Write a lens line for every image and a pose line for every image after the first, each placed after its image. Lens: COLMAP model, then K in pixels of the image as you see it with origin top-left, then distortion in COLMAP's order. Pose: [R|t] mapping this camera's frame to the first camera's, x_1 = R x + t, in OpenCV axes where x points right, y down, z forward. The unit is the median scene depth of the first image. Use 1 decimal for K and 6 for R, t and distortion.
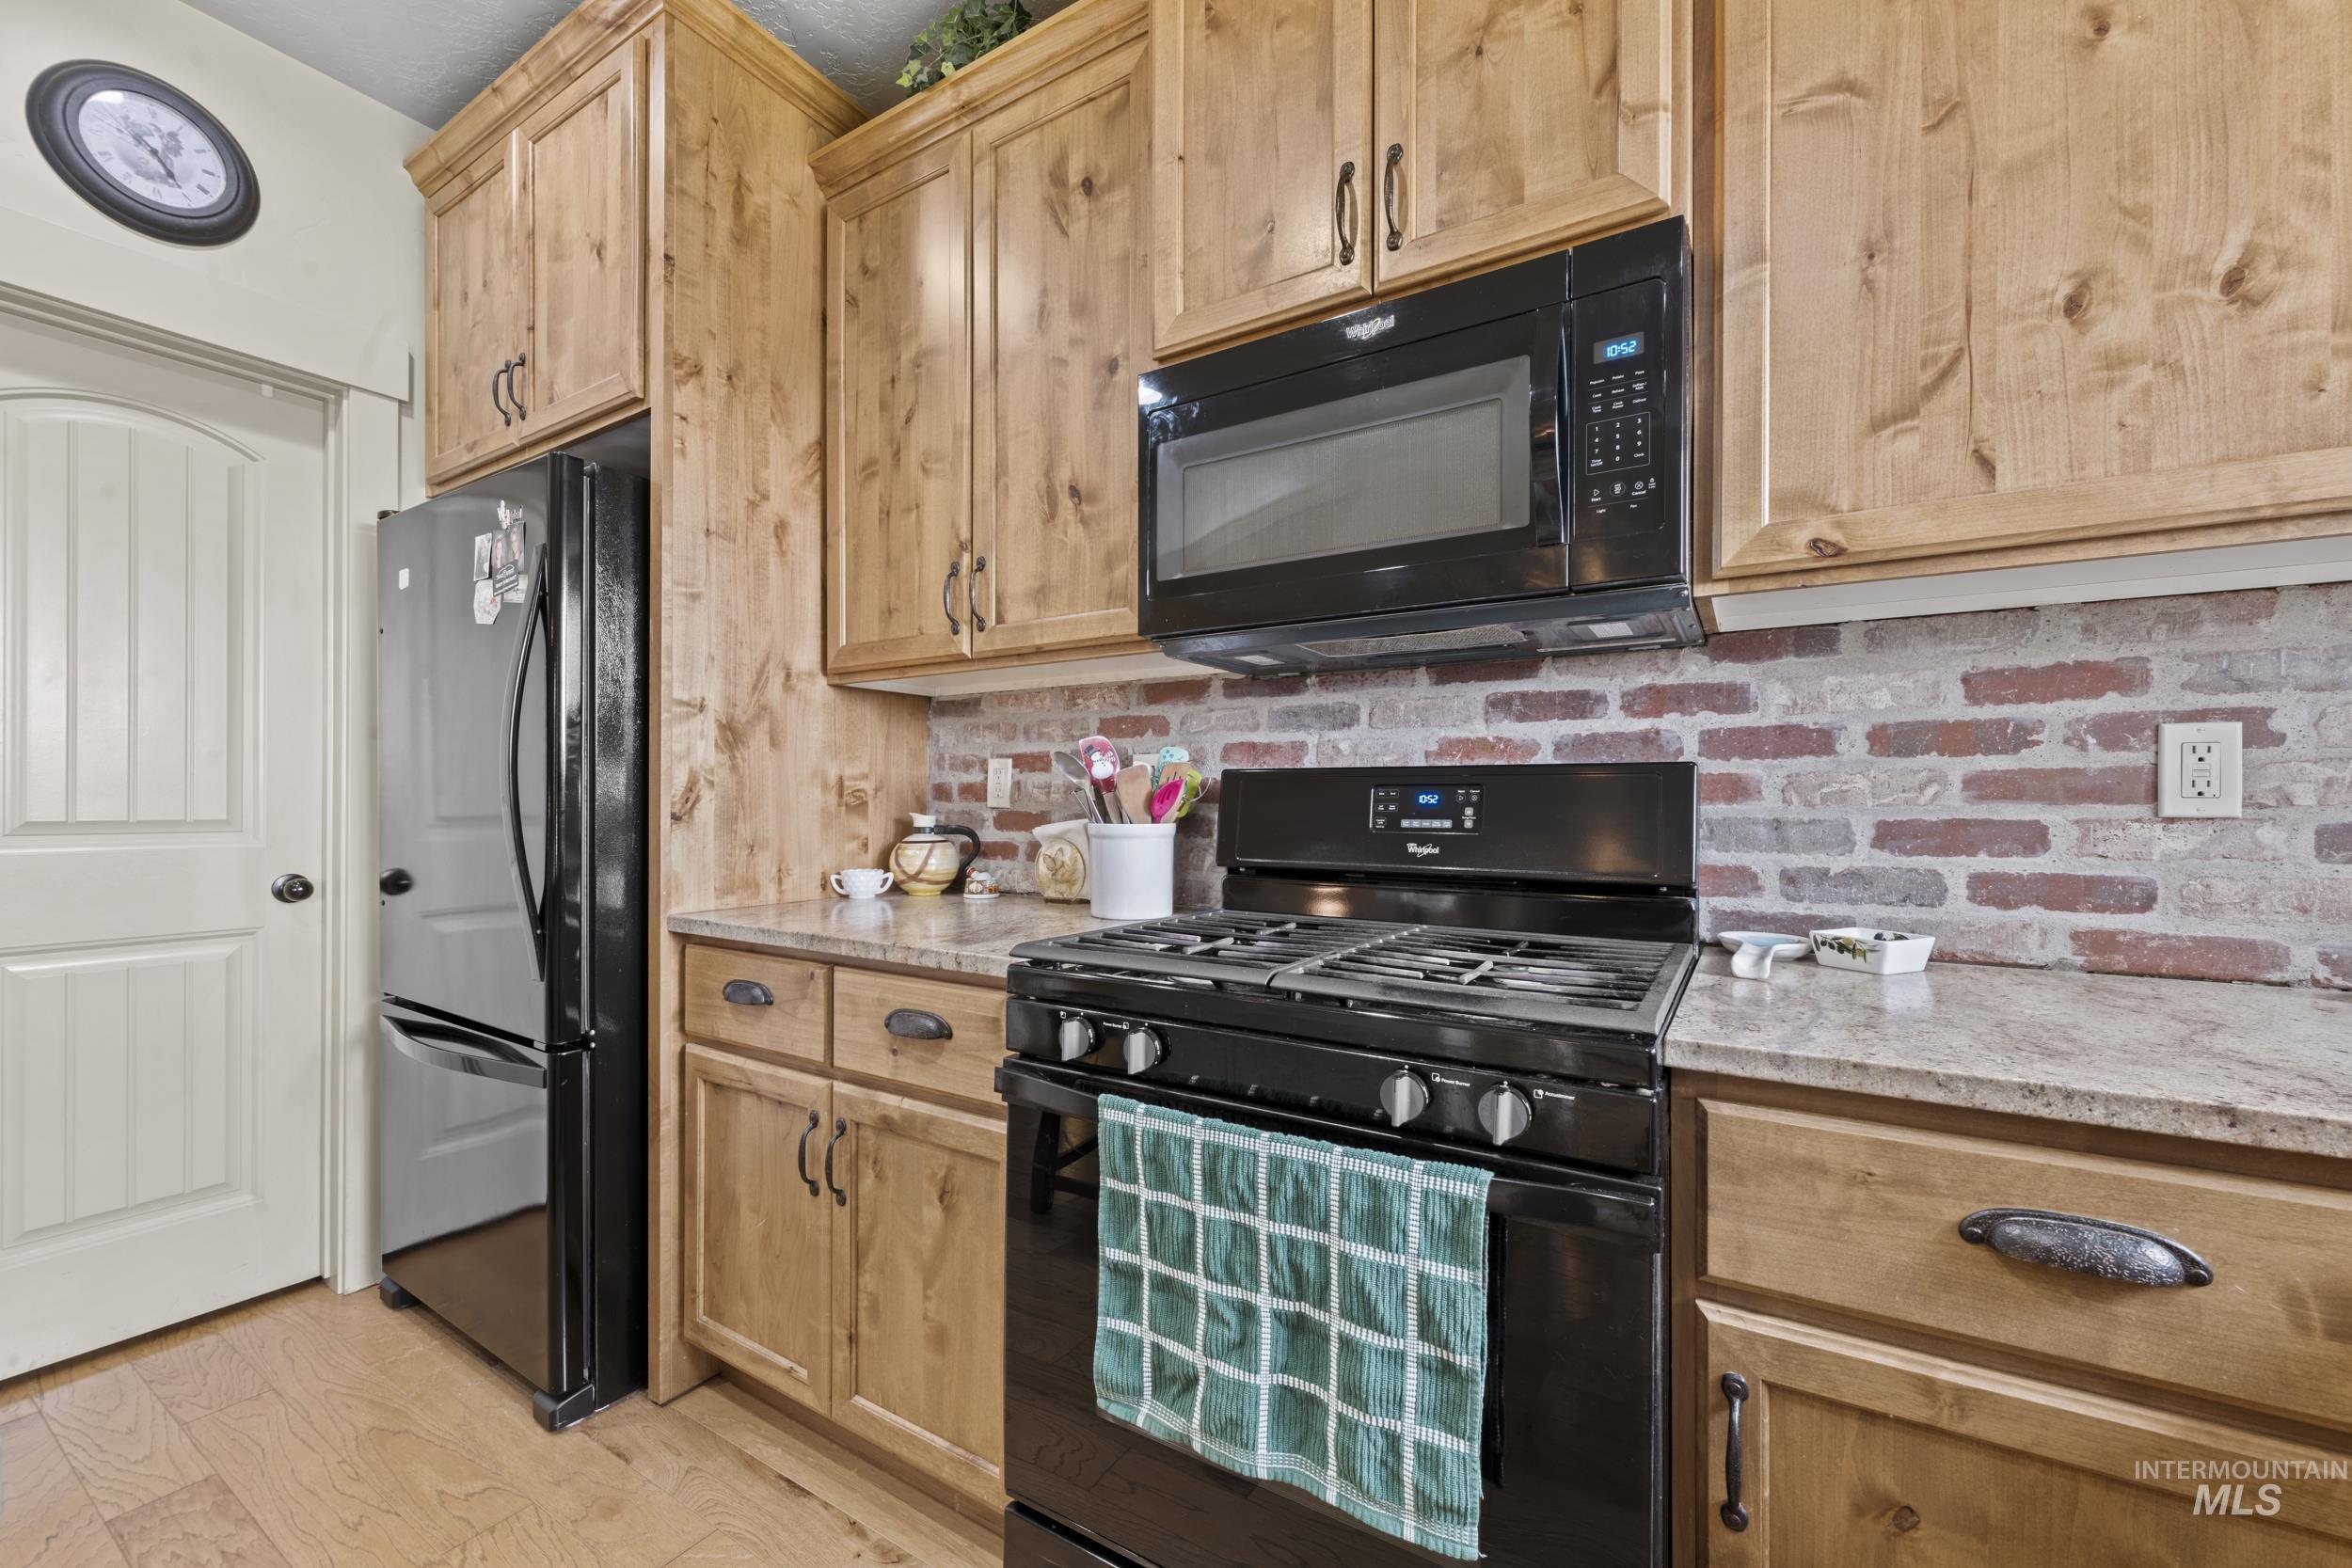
lens RADIAL K [[936.3, 0, 1184.7], [0, 936.3, 802.7], [0, 0, 1]] dist [-0.002370, -0.000103]
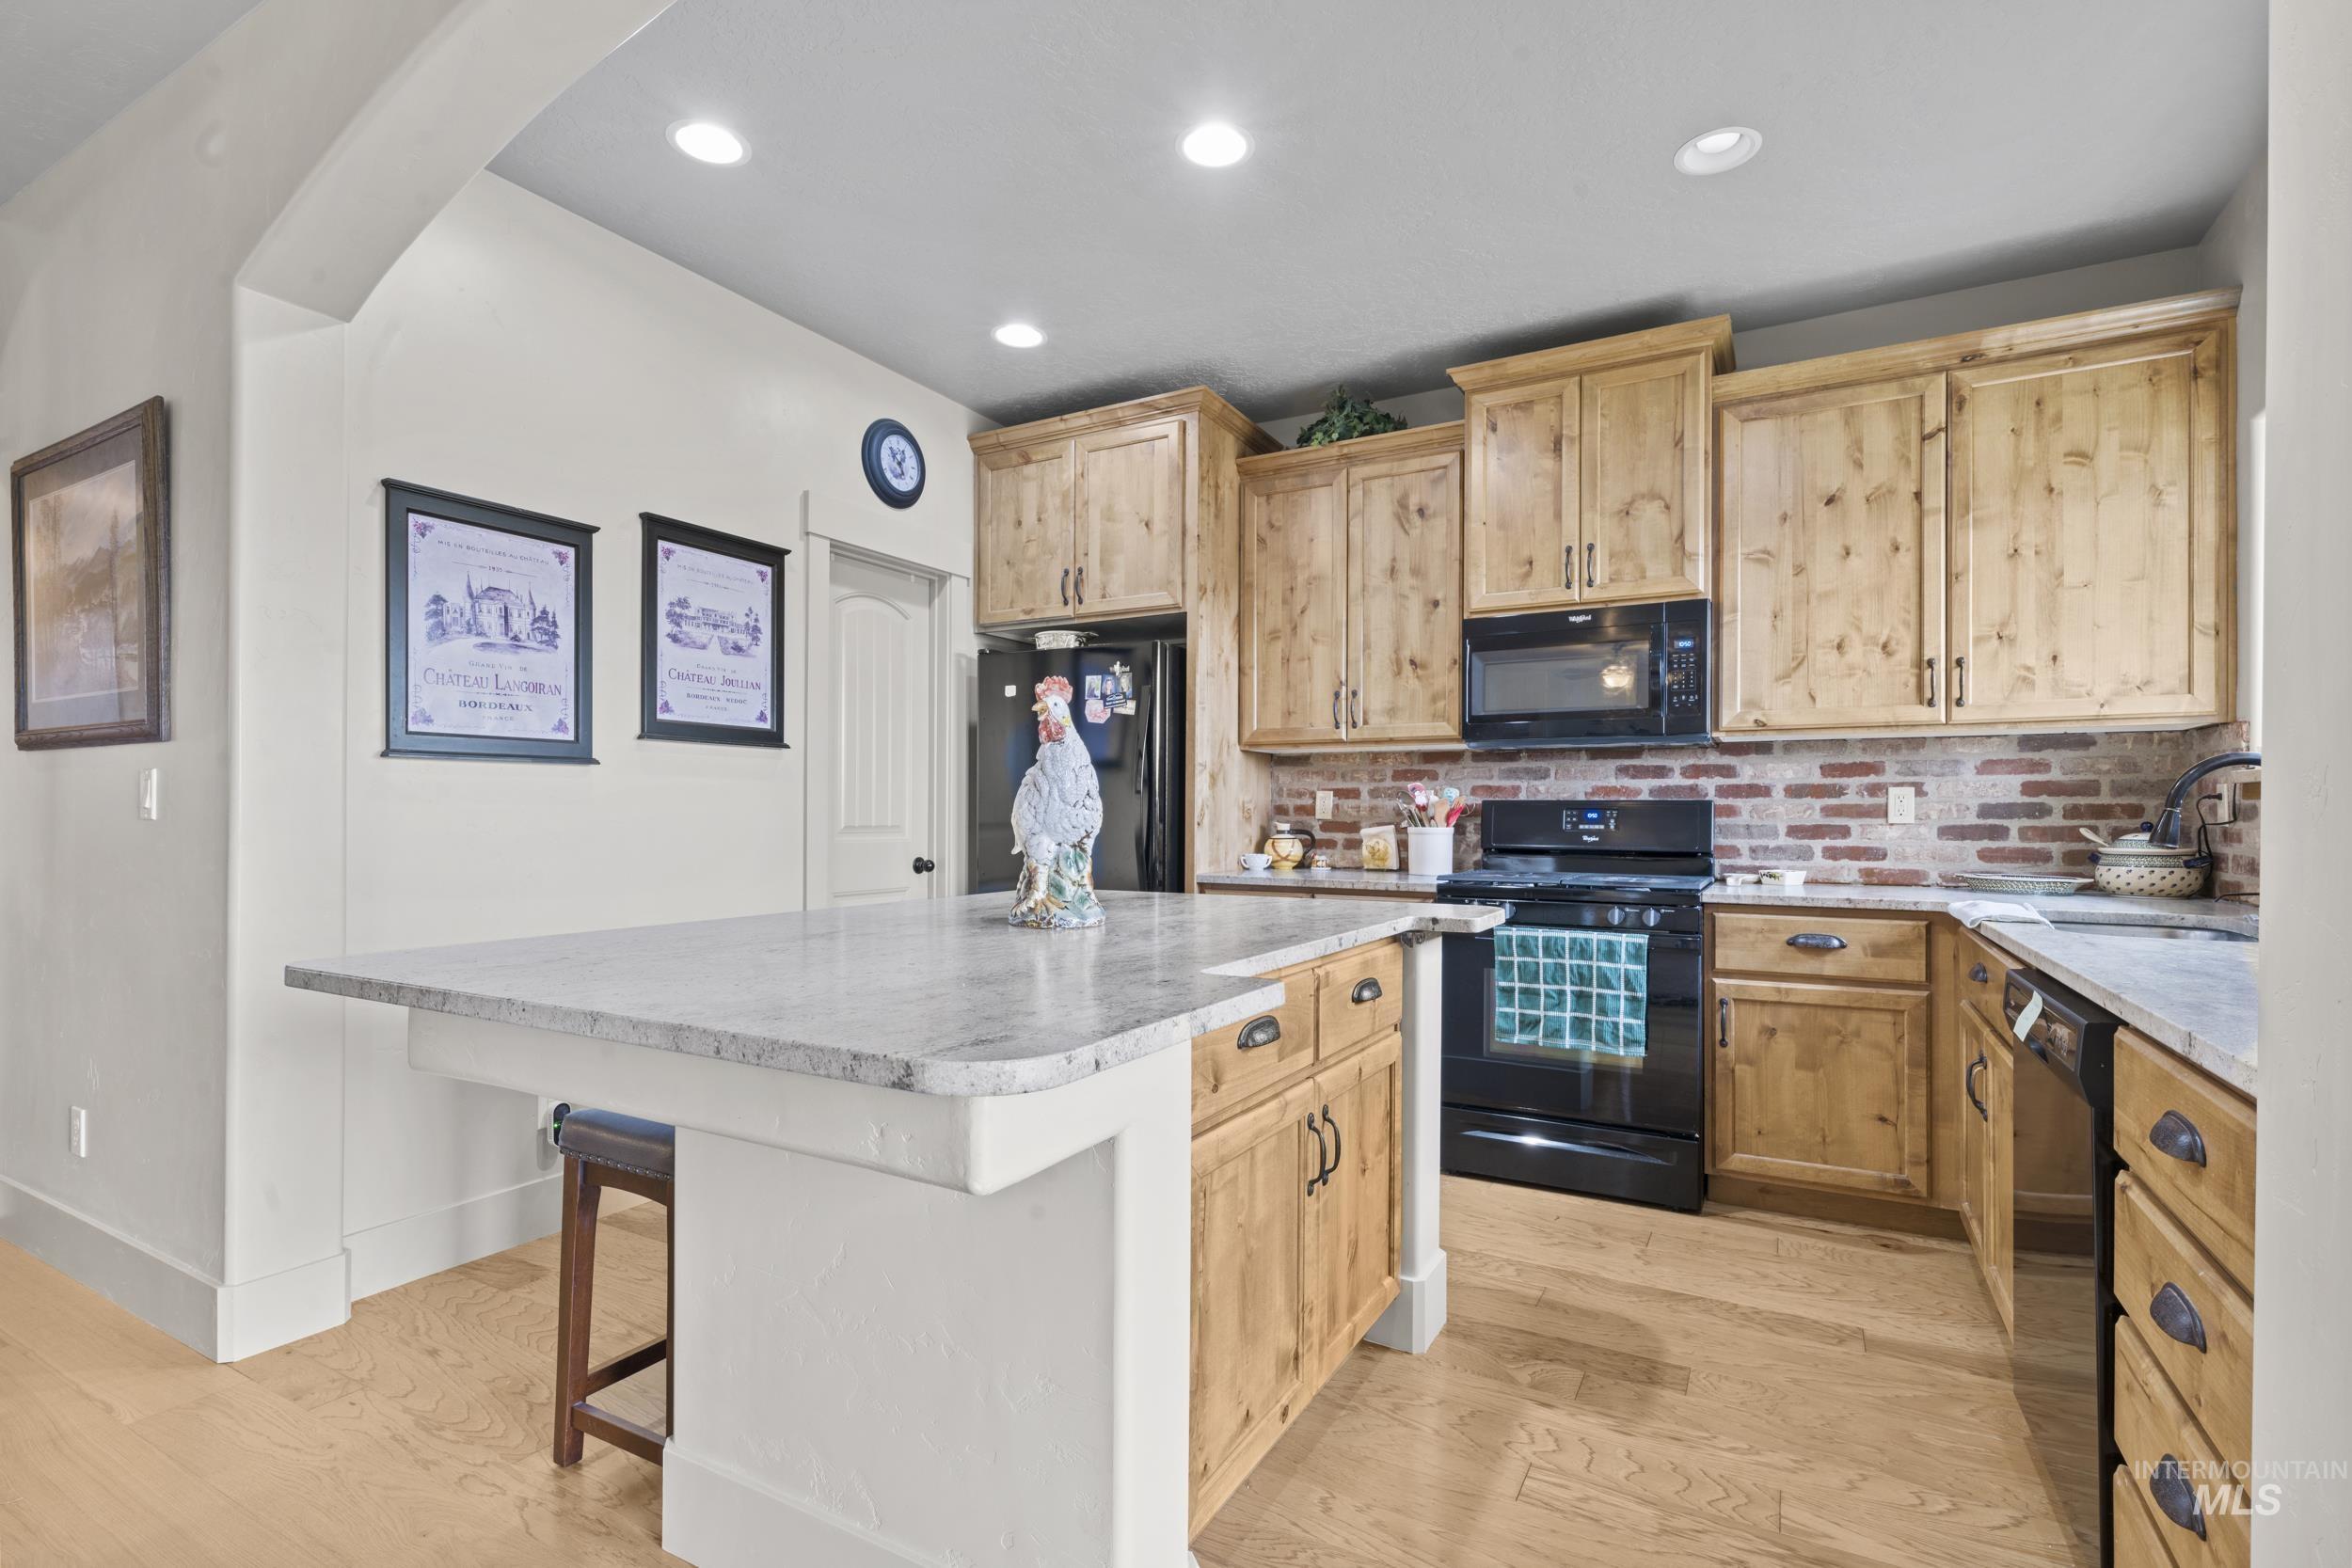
lens RADIAL K [[1091.6, 0, 1188.1], [0, 1091.6, 810.5], [0, 0, 1]] dist [-0.003444, -0.000552]
pose [[0.998983, 0.002493, 0.045027, -0.889147], [-0.002284, 0.999986, -0.004708, -0.001588], [-0.045038, 0.004600, 0.998975, -1.667286]]
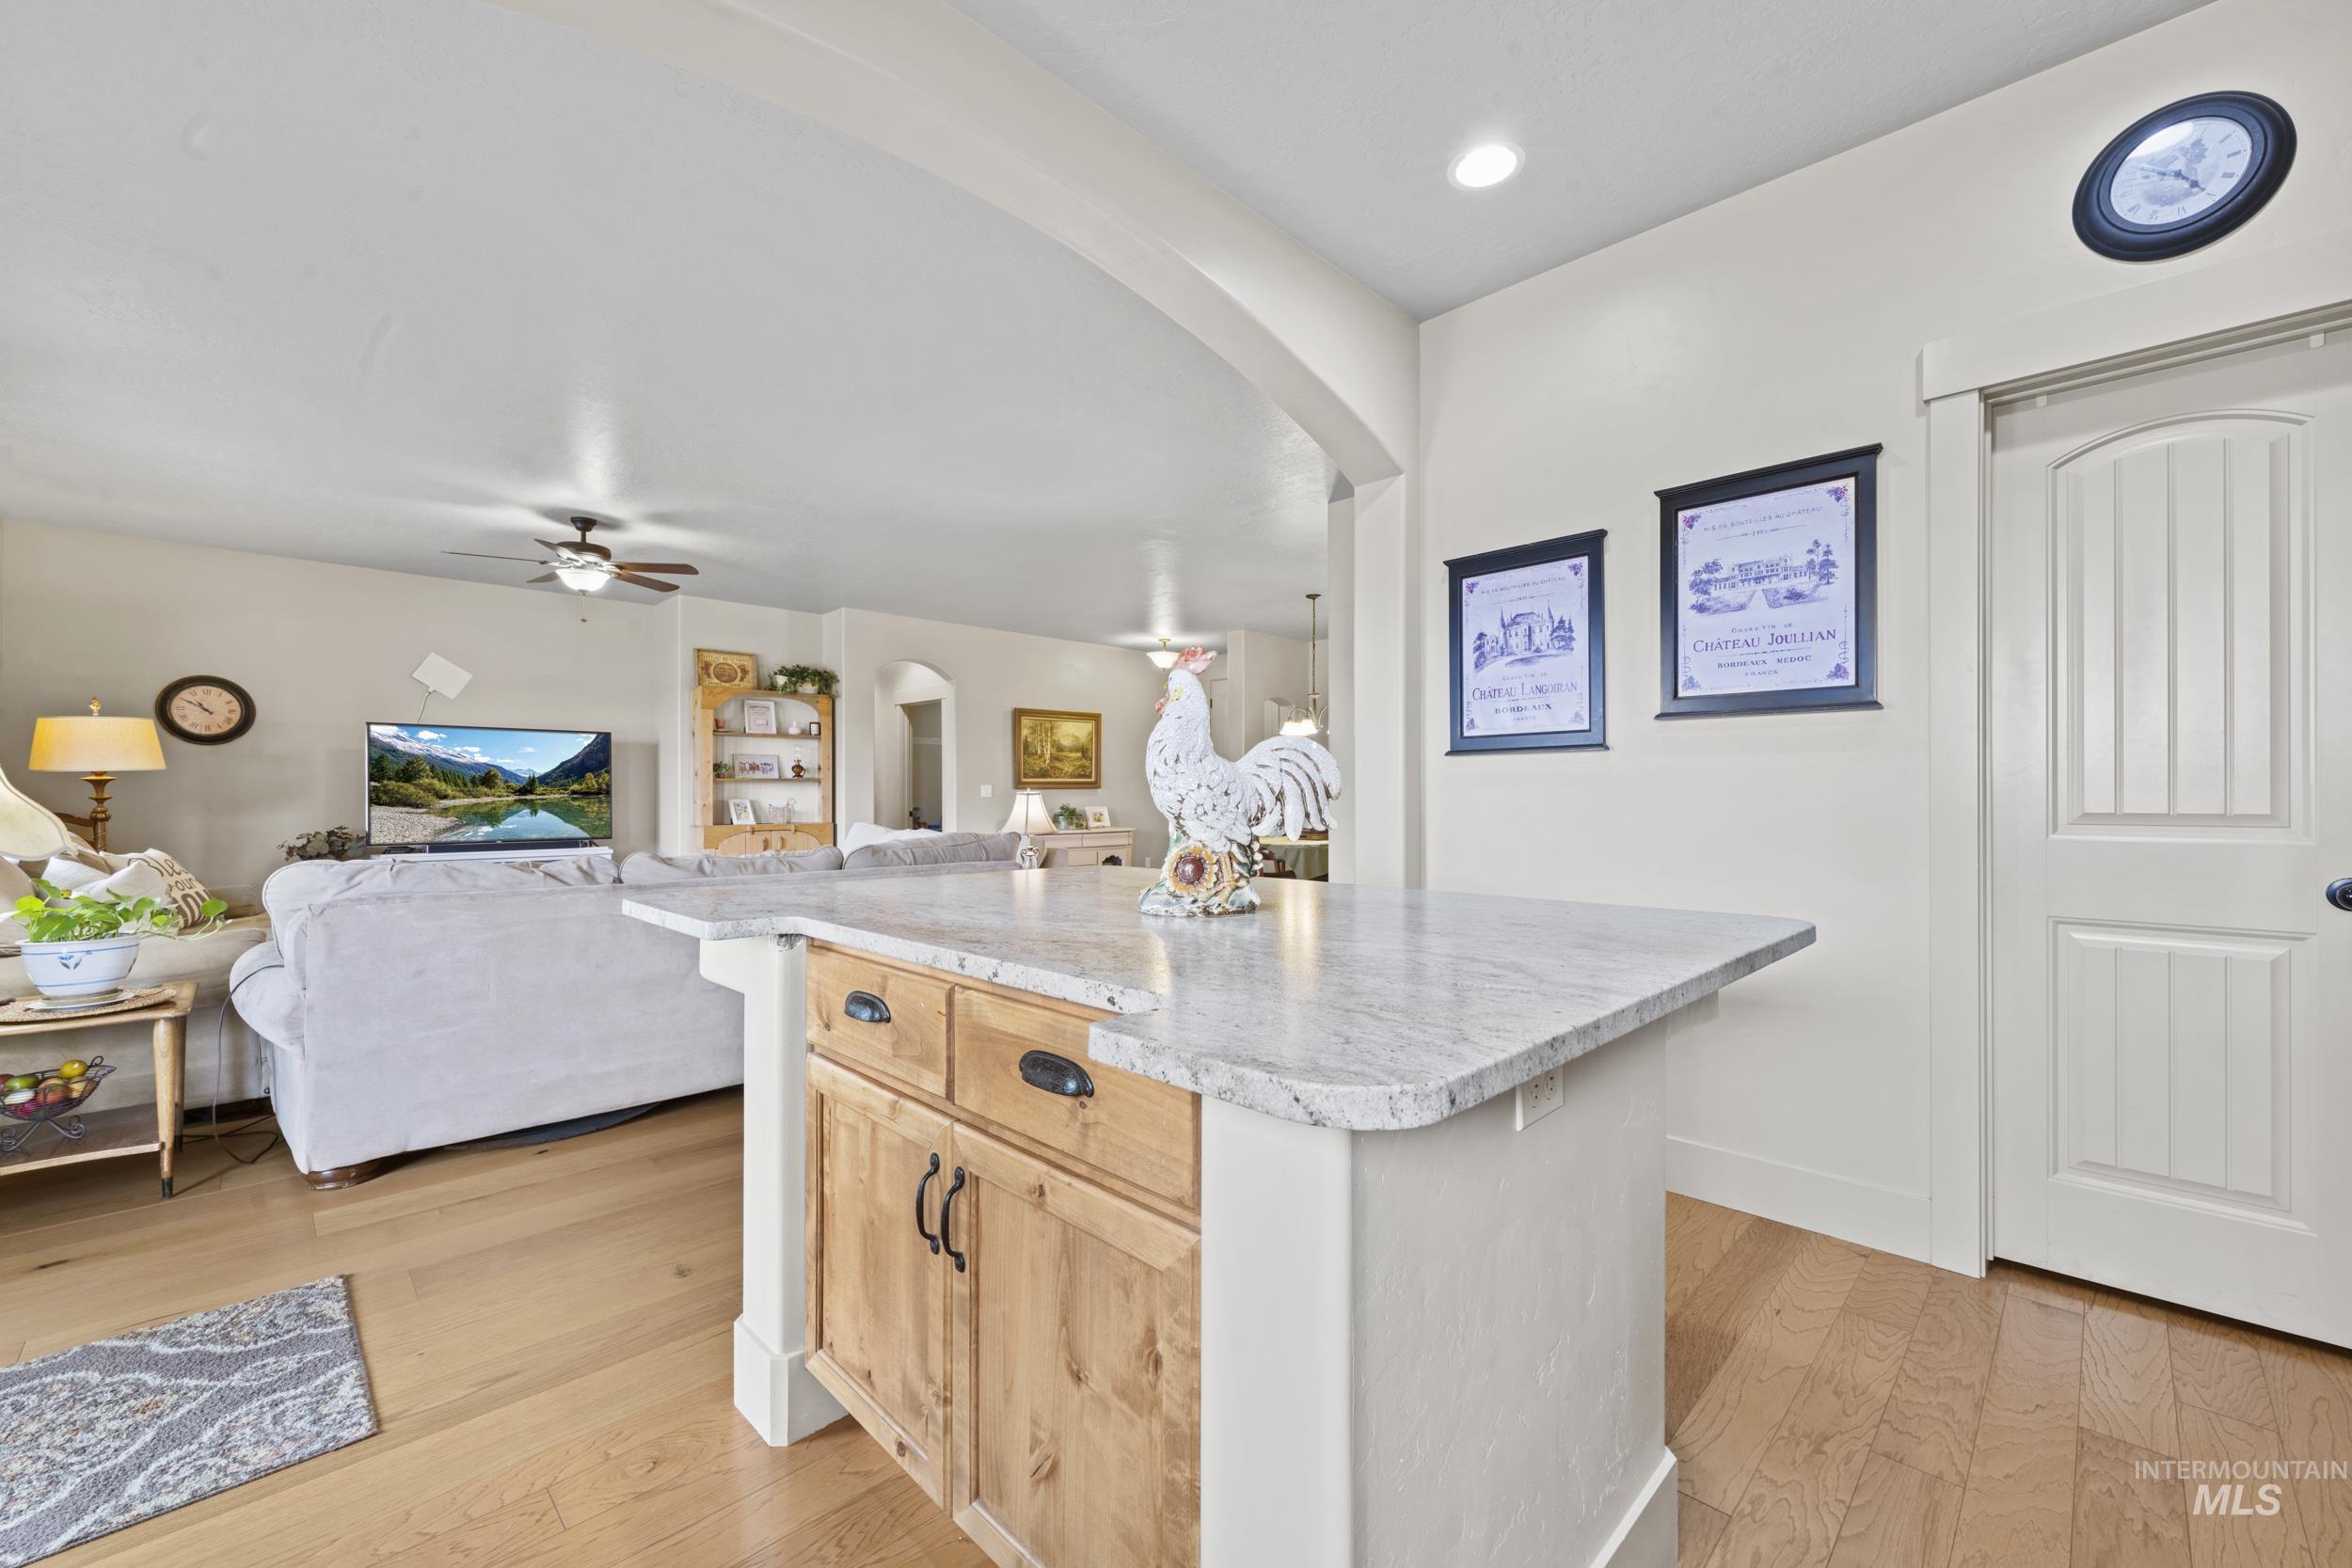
lens RADIAL K [[936.3, 0, 1176.4], [0, 936.3, 797.8], [0, 0, 1]] dist [-0.002370, -0.000103]
pose [[-0.231897, -0.001132, -0.972740, 0.239459], [-0.000566, 0.999999, -0.001029, 0.004243], [0.972740, 0.000312, -0.231898, 0.215422]]
